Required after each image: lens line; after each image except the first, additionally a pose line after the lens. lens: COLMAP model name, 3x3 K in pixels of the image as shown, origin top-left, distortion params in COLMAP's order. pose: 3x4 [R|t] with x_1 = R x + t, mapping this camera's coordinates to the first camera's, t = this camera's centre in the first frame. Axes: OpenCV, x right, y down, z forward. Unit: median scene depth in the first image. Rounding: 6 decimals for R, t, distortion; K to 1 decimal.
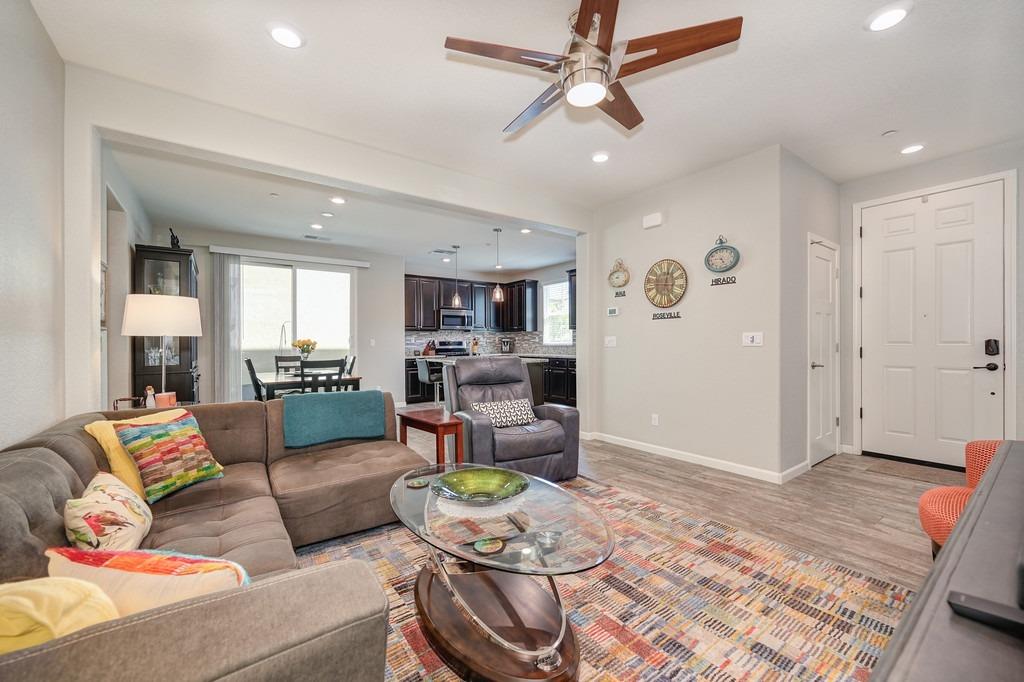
lens RADIAL K [[415.3, 0, 533.0], [0, 415.3, 344.0], [0, 0, 1]] dist [0.002044, -0.001618]
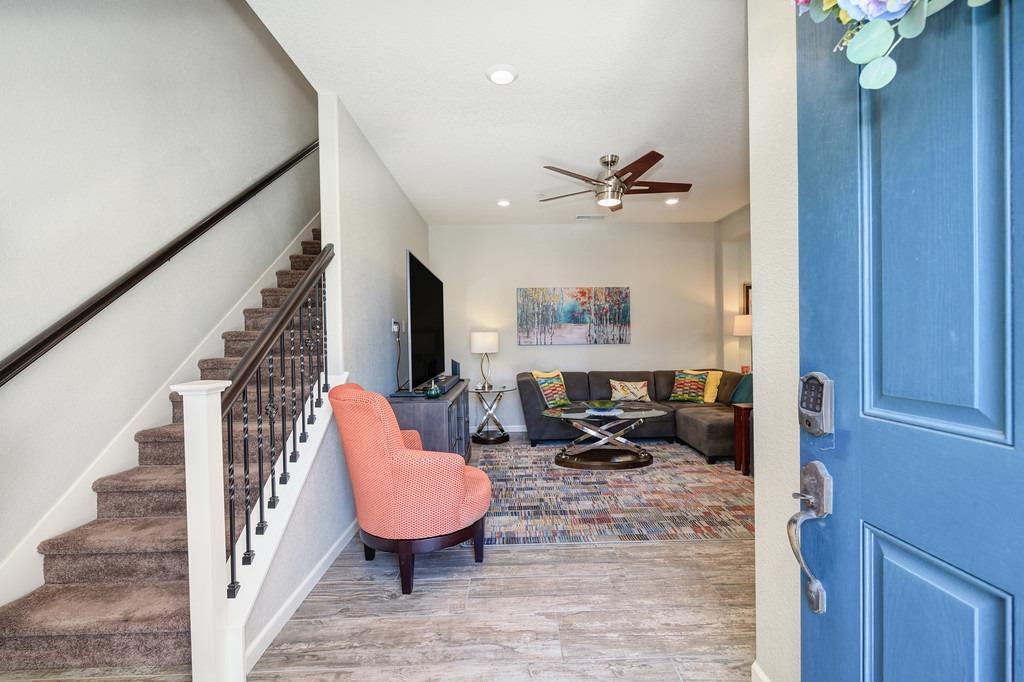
lens RADIAL K [[450.4, 0, 510.9], [0, 450.4, 341.3], [0, 0, 1]] dist [0.000822, 0.000287]
pose [[-0.606121, 0.030468, -0.794789, 0.911463], [0.009394, 0.999471, 0.031151, -0.045048], [0.795317, 0.011415, -0.606086, 0.868473]]
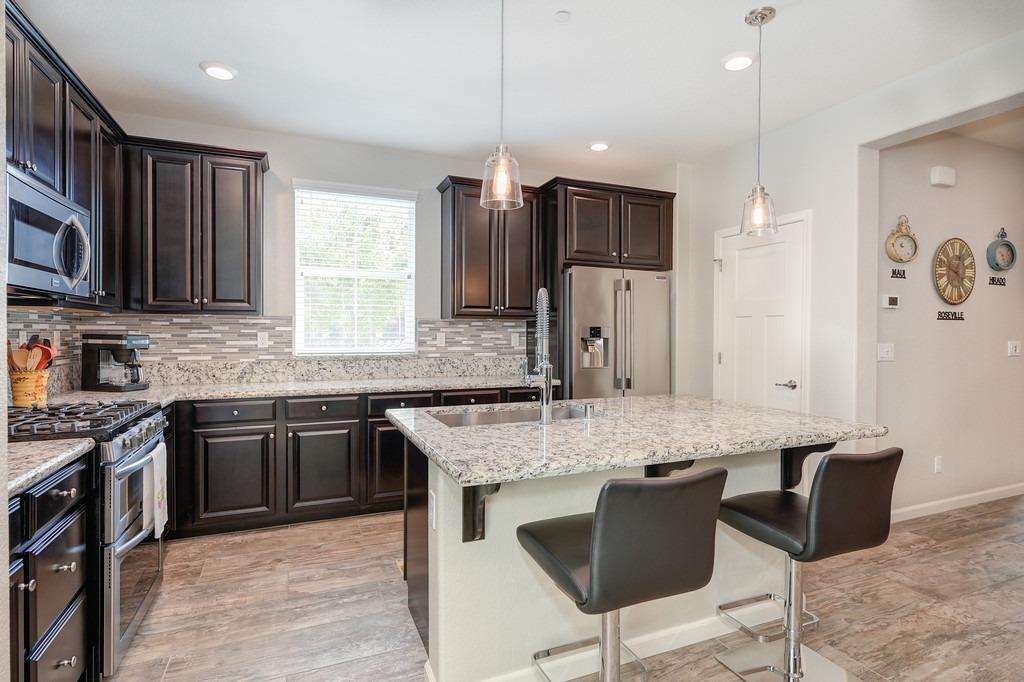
lens RADIAL K [[510.9, 0, 522.8], [0, 510.9, 340.4], [0, 0, 1]] dist [-0.002774, 0.004773]
pose [[0.255896, -0.005612, 0.966688, -0.723511], [-0.000994, 0.999981, 0.006068, -0.029611], [-0.966704, -0.002513, 0.255885, 1.480067]]
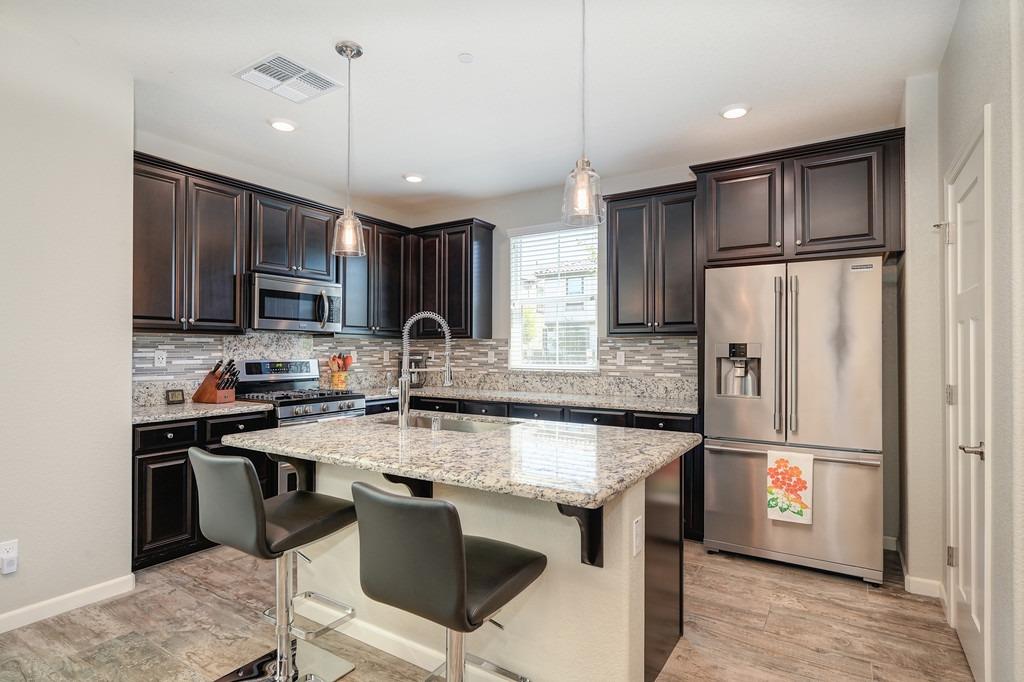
lens RADIAL K [[516.6, 0, 526.1], [0, 516.6, 347.7], [0, 0, 1]] dist [0.003948, -0.002915]
pose [[0.944090, 0.012291, 0.329459, -0.292975], [-0.008034, 0.999866, -0.014281, -0.029786], [-0.329590, 0.010835, 0.944062, 1.001498]]
